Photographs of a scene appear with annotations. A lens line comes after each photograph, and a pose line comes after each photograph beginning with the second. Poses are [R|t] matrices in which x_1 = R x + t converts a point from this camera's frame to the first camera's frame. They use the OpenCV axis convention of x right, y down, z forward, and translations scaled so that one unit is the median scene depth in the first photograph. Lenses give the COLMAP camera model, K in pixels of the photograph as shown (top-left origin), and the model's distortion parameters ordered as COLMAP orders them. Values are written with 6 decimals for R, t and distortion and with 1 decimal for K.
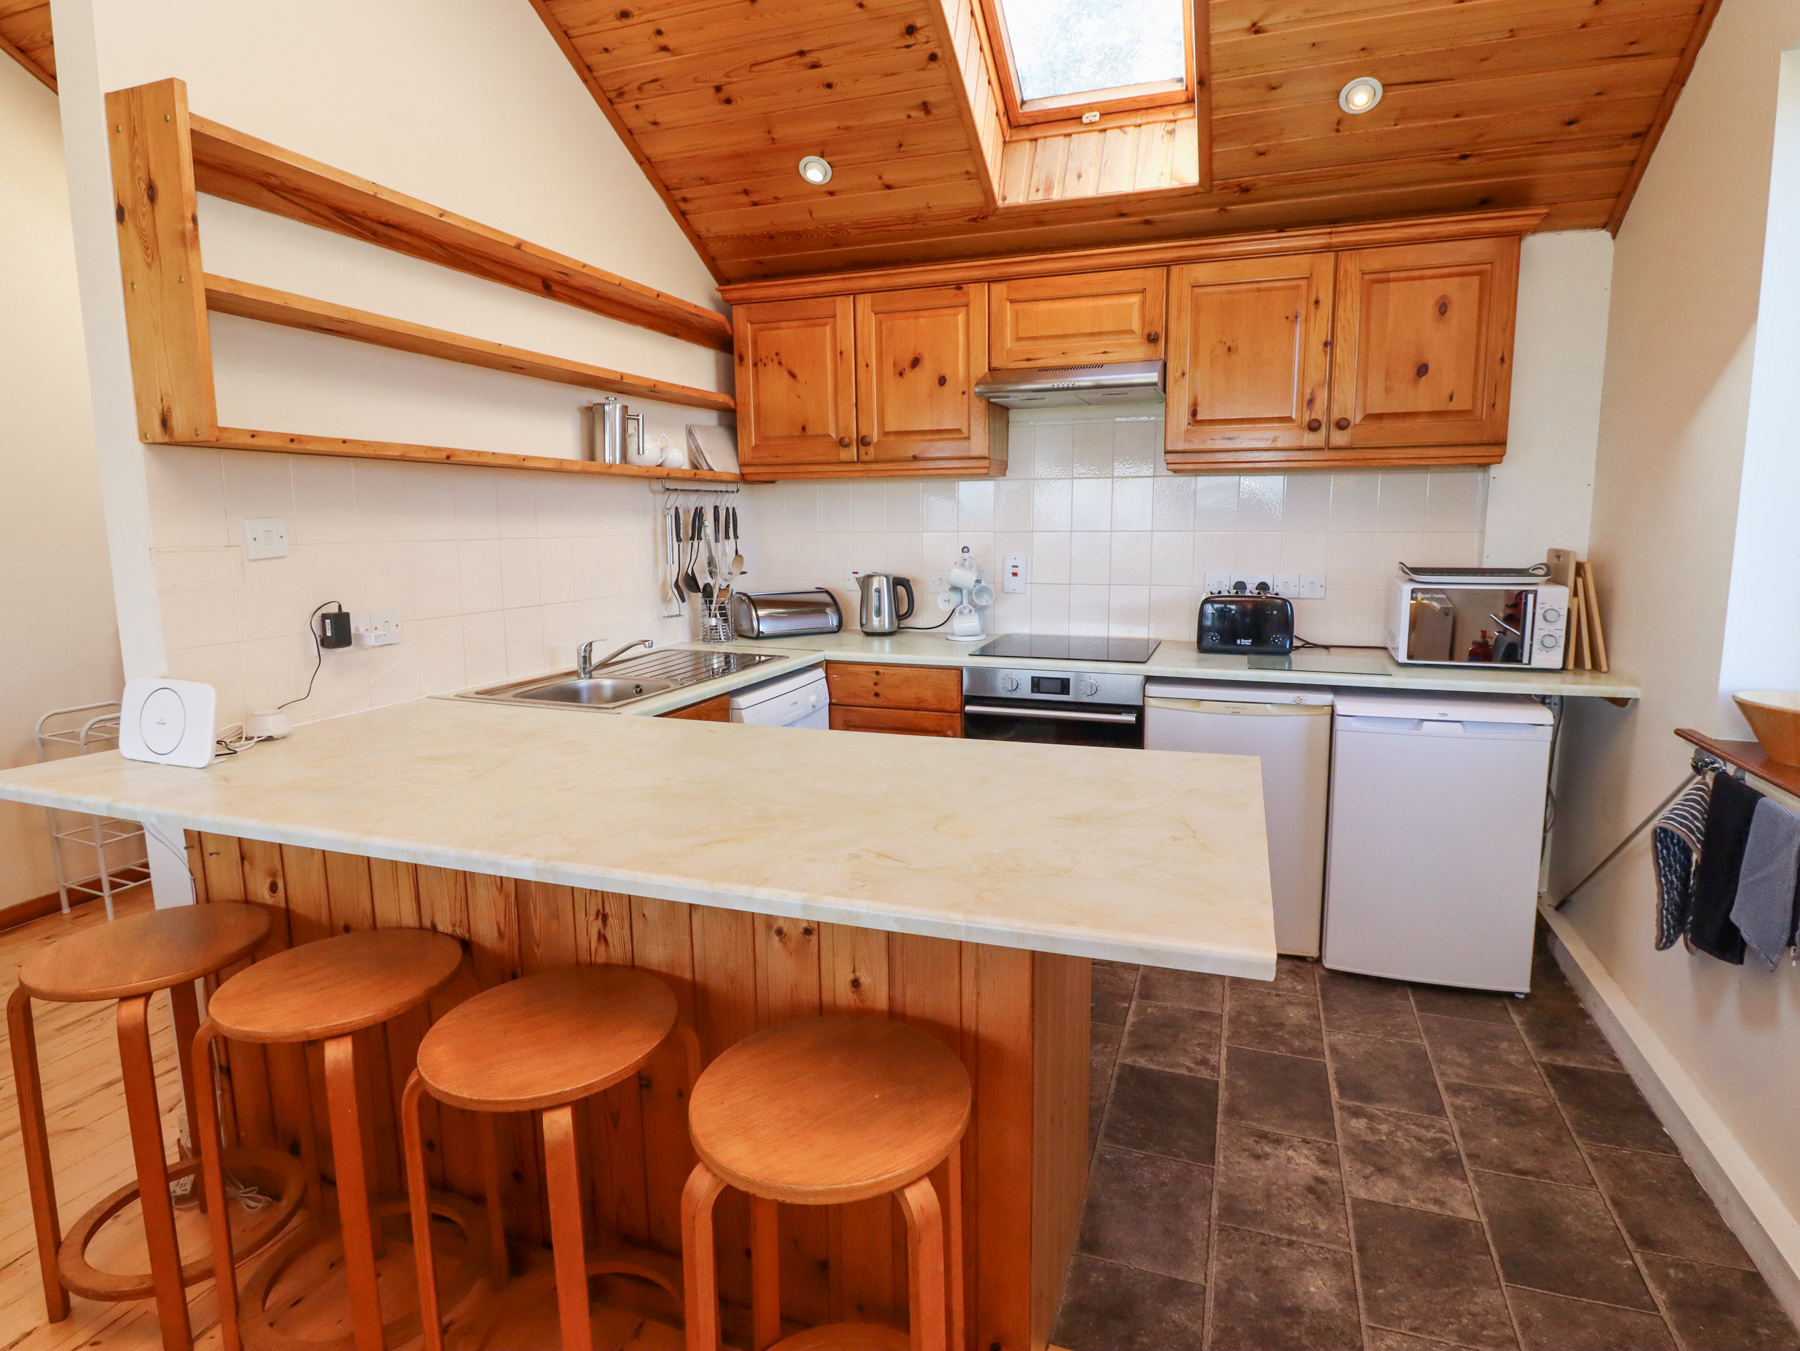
lens RADIAL K [[944.2, 0, 922.9], [0, 944.2, 653.9], [0, 0, 1]] dist [0.000651, -0.013683]
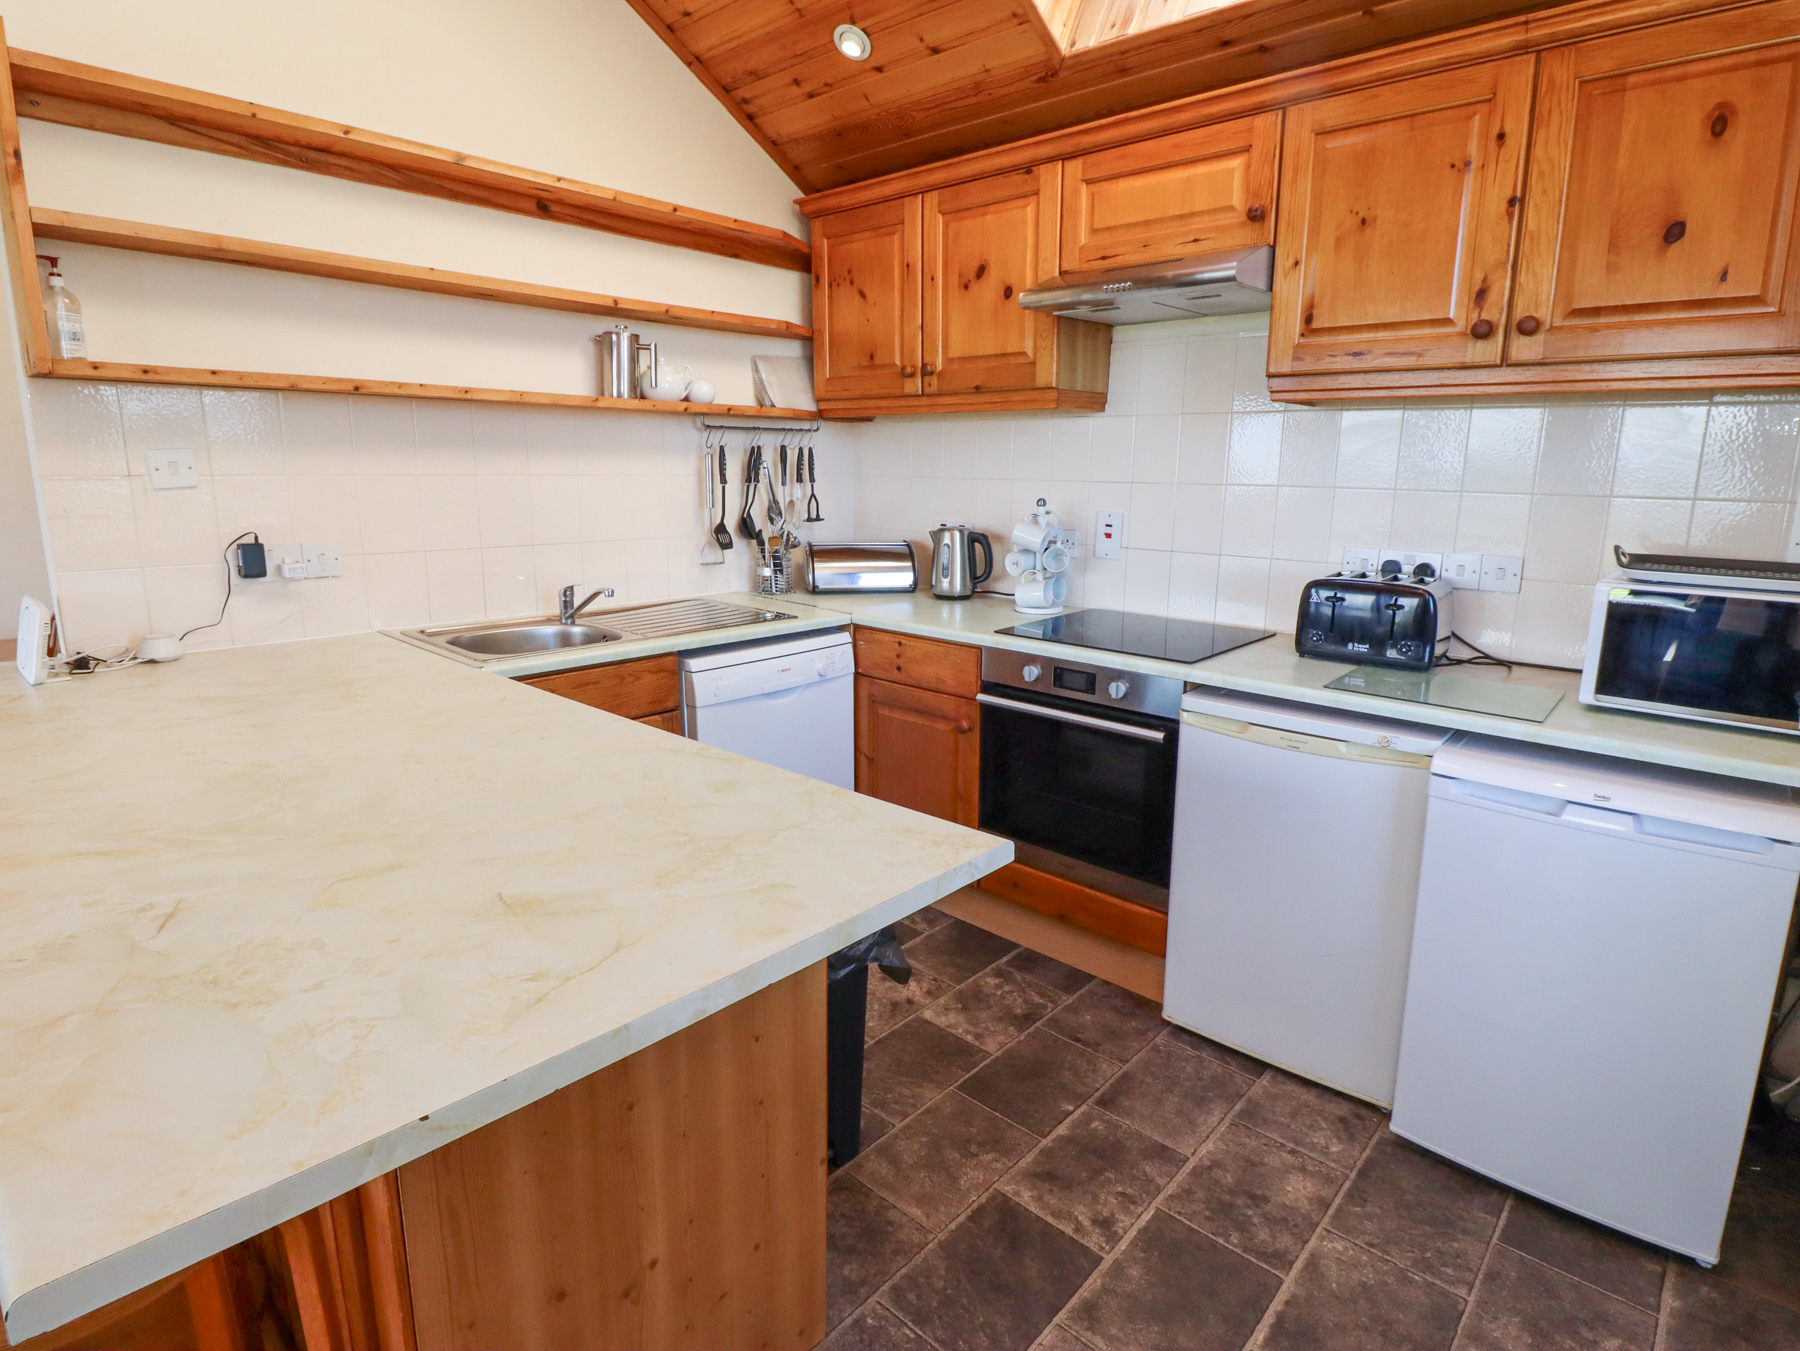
lens RADIAL K [[944.2, 0, 916.2], [0, 944.2, 655.8], [0, 0, 1]] dist [0.000651, -0.013683]
pose [[0.922447, 0.094147, -0.374470, 0.304202], [-0.072490, 0.994800, 0.071540, -0.033237], [0.379258, -0.038846, 0.924475, 0.224999]]
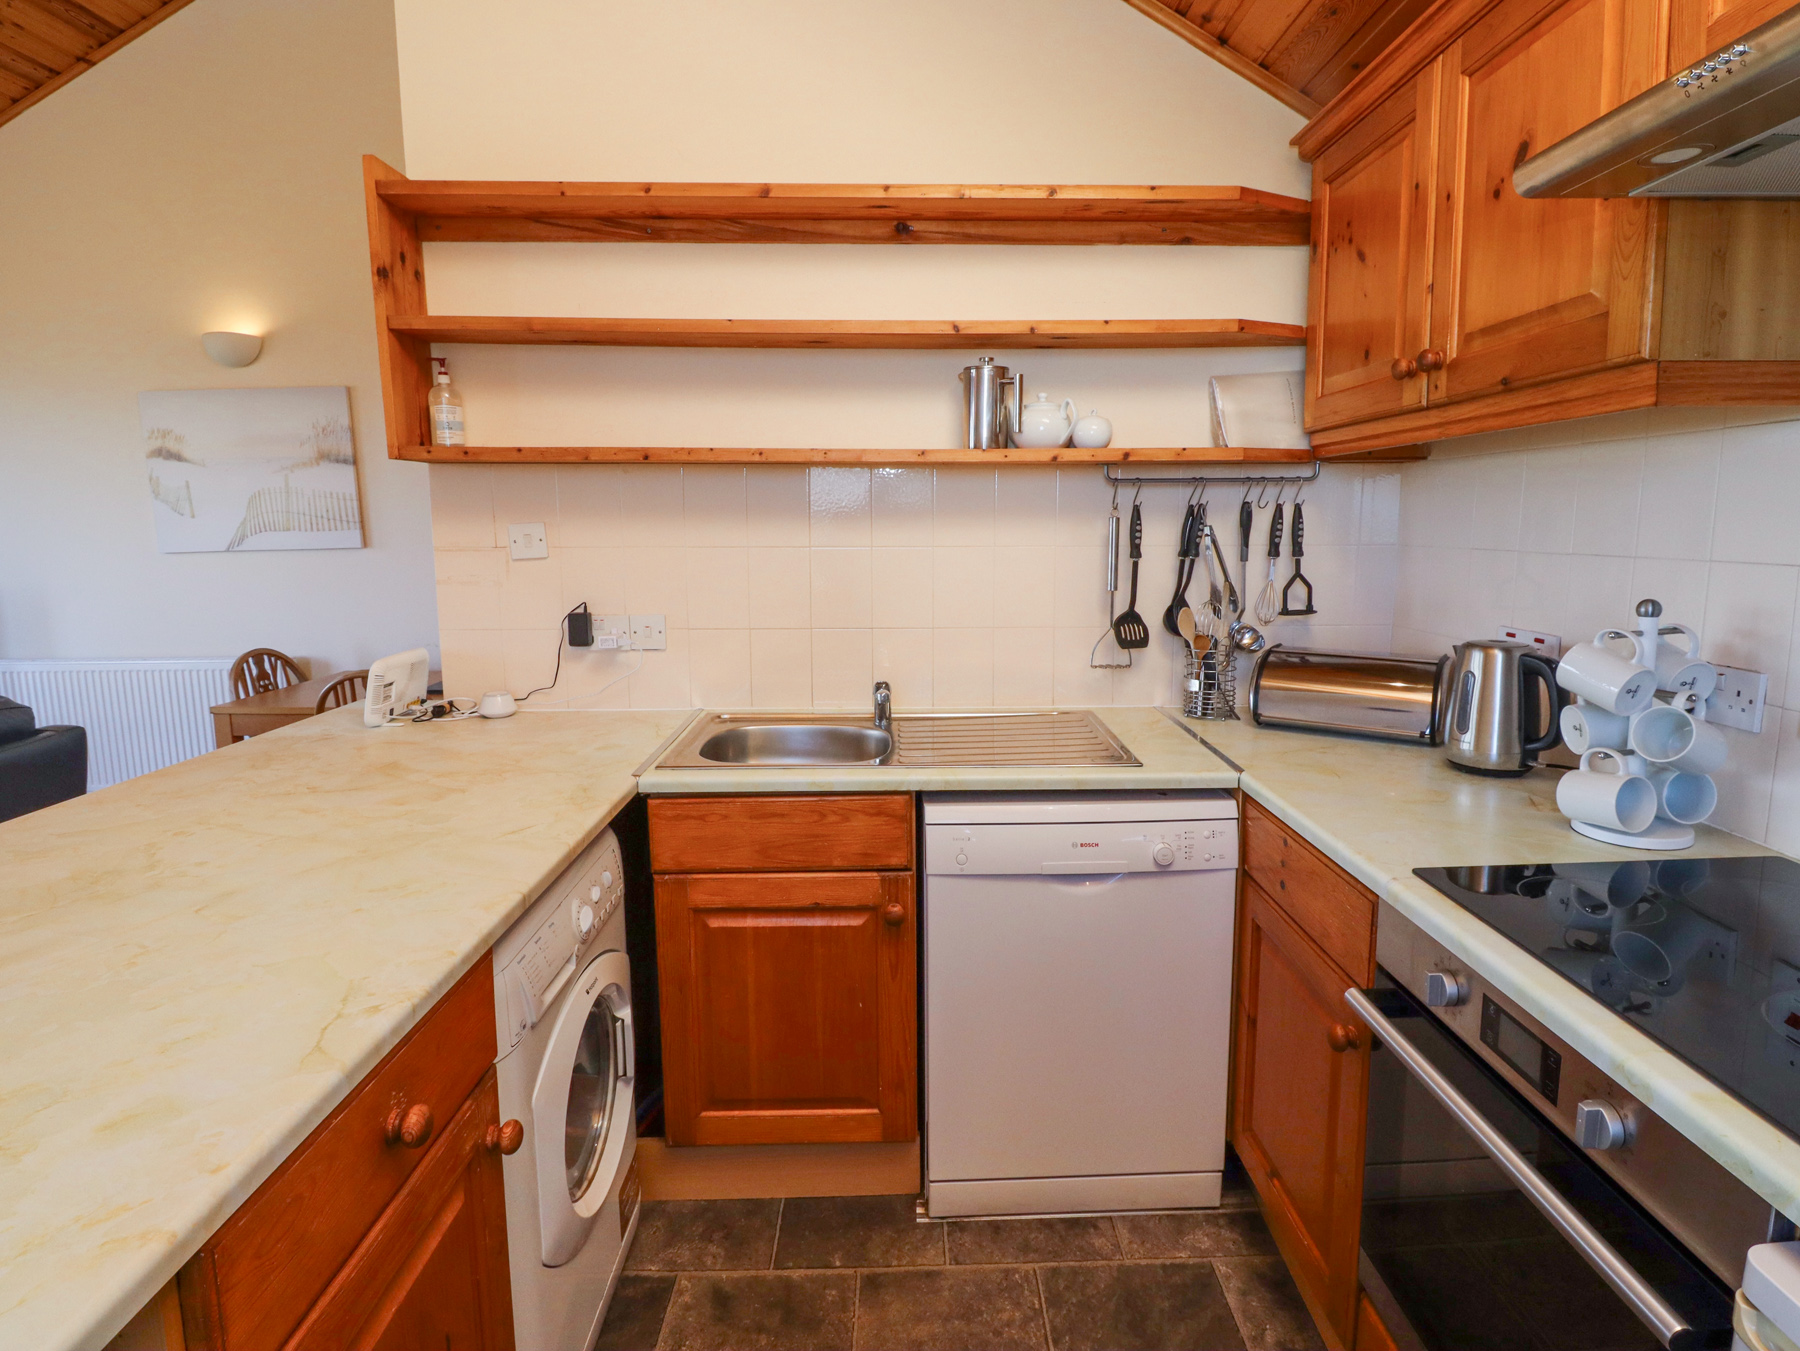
lens RADIAL K [[944.2, 0, 919.7], [0, 944.2, 654.0], [0, 0, 1]] dist [0.000651, -0.013683]
pose [[0.350123, 0.134707, -0.926967, 0.342658], [-0.131839, 0.986841, 0.093611, -0.102313], [0.927379, 0.089435, 0.363276, 0.677048]]
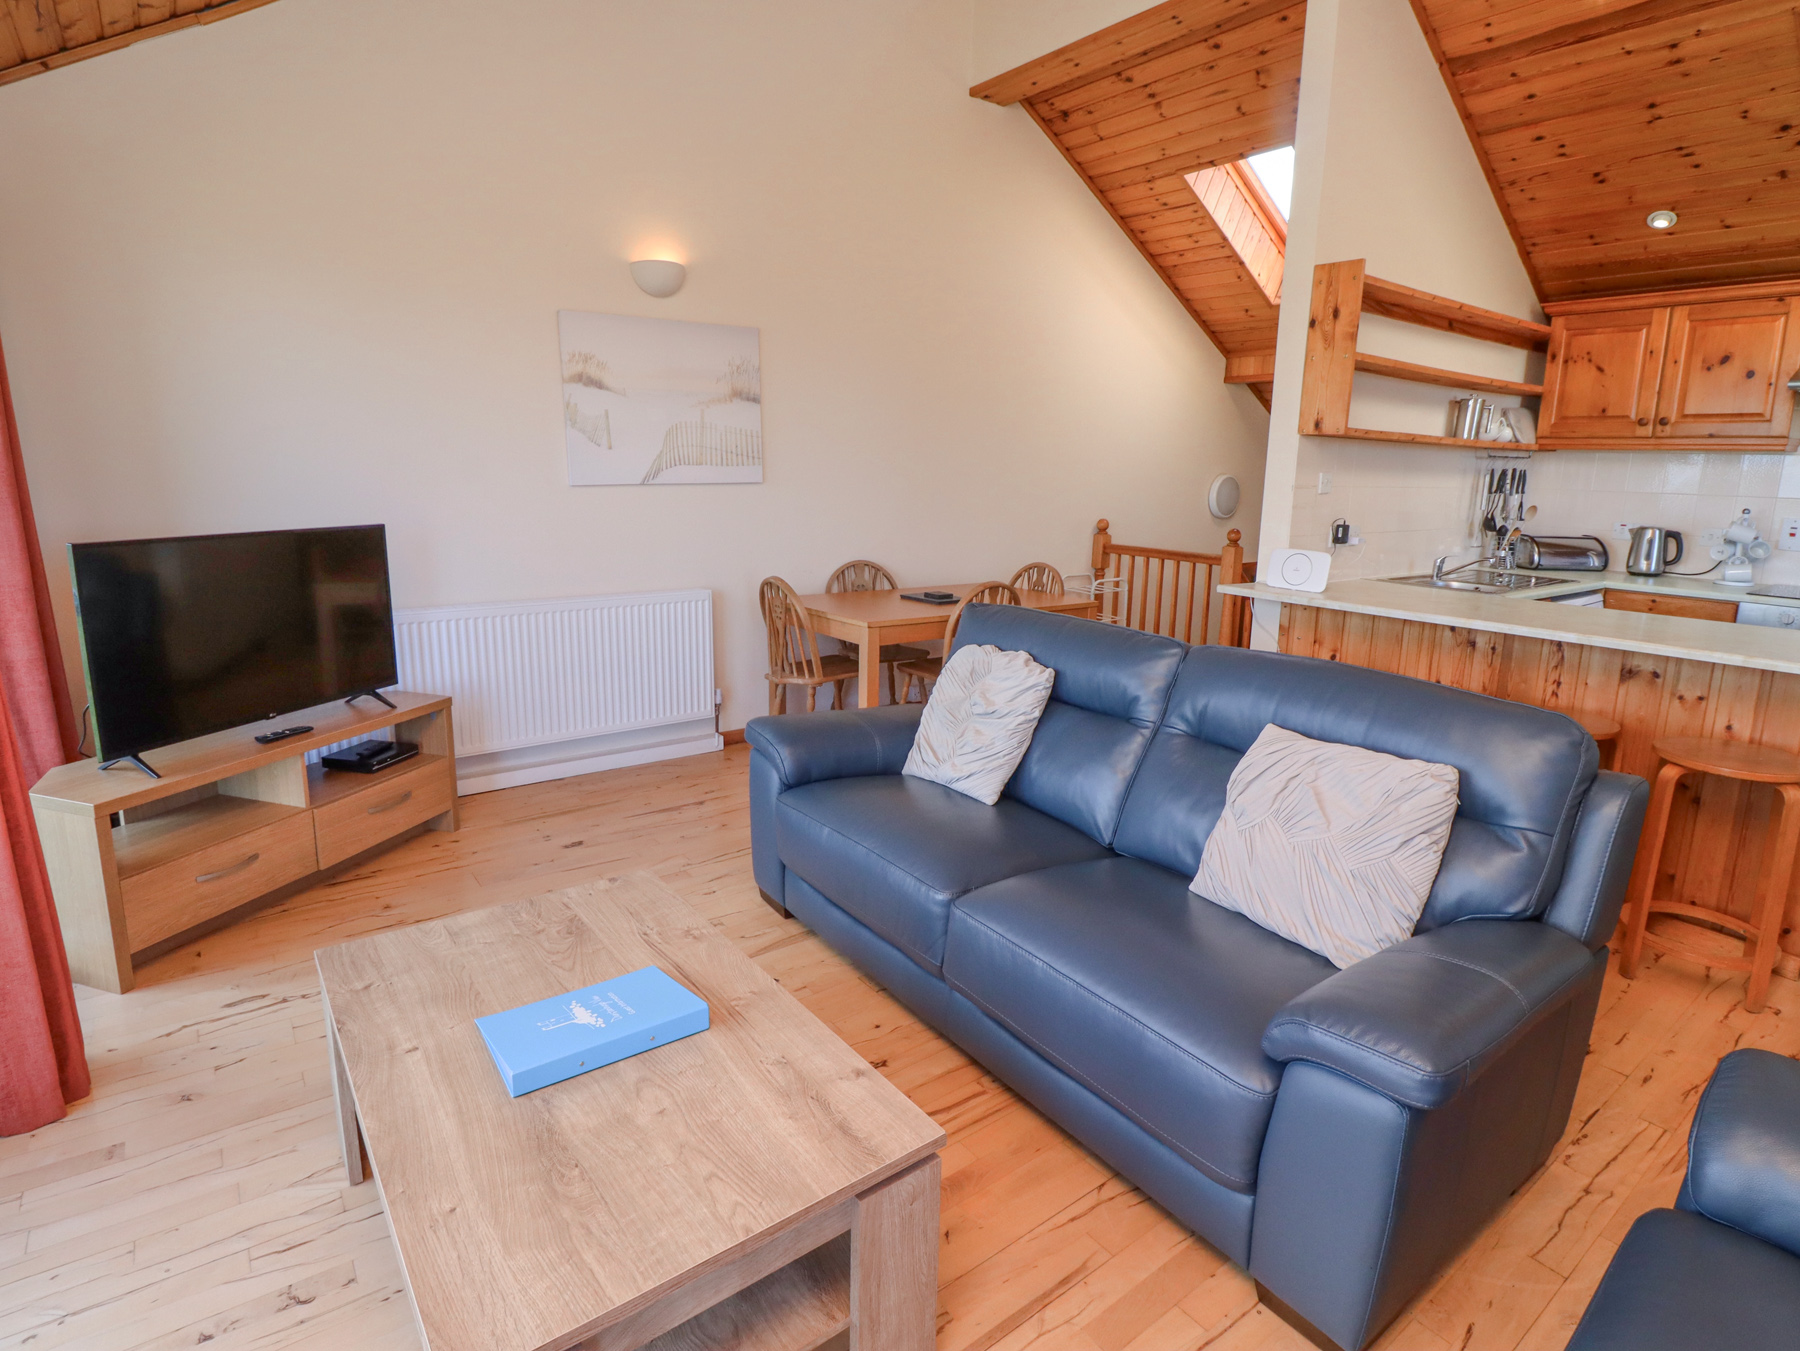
lens RADIAL K [[944.2, 0, 918.6], [0, 944.2, 652.0], [0, 0, 1]] dist [0.000651, -0.013683]
pose [[0.835797, 0.130644, -0.533269, -0.207741], [-0.104174, 0.991369, 0.079600, 0.098325], [0.539065, -0.010977, 0.842193, -0.689813]]
